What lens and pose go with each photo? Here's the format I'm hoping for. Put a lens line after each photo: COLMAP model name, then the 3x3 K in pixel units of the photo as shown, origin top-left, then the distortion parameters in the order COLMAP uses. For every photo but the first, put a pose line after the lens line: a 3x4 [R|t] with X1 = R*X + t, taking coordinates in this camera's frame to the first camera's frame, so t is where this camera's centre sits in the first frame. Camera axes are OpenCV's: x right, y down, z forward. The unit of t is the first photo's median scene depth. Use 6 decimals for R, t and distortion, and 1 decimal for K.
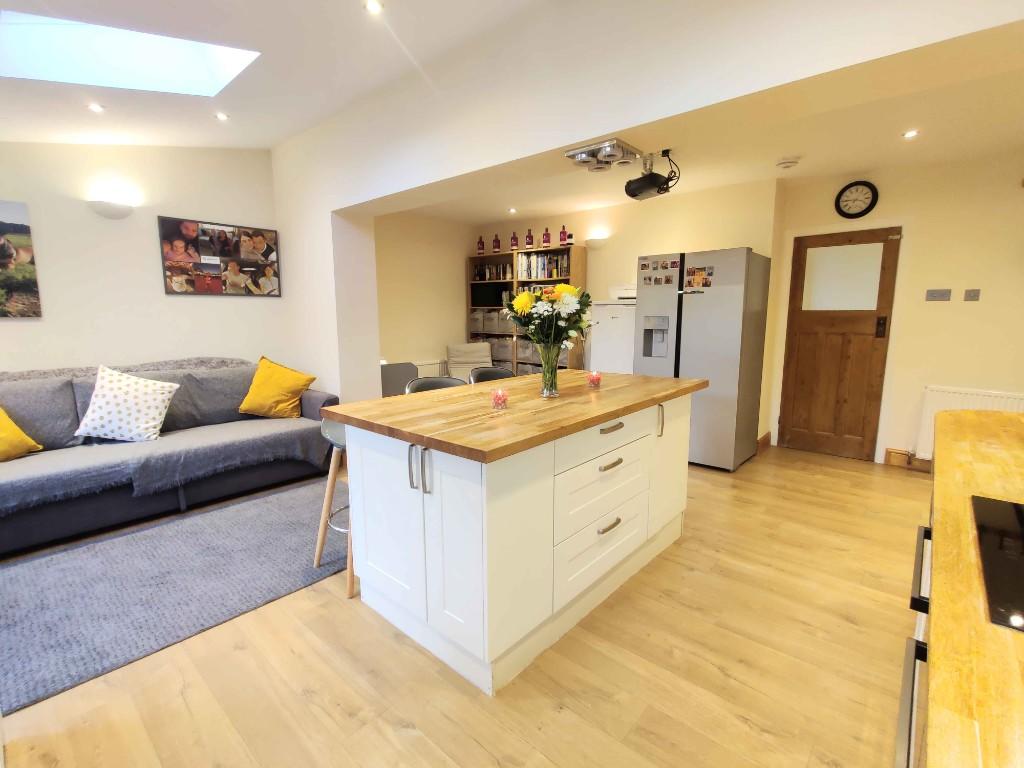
lens RADIAL K [[472.8, 0, 508.2], [0, 472.8, 386.2], [0, 0, 1]] dist [-0.000429, -0.000432]
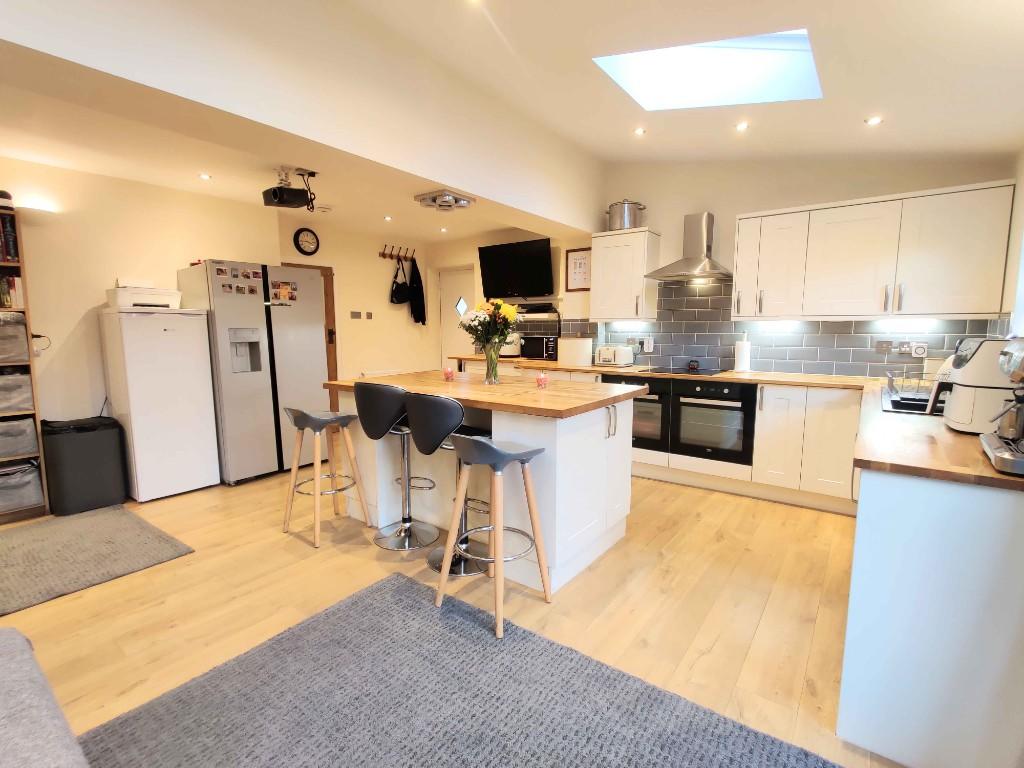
lens RADIAL K [[478.6, 0, 513.1], [0, 478.6, 386.6], [0, 0, 1]] dist [0.000257, -0.000101]
pose [[-0.080459, -0.115592, 0.990033, -0.720955], [0.161424, 0.978630, 0.127380, -0.075619], [-0.983600, 0.170064, -0.060081, 0.601879]]
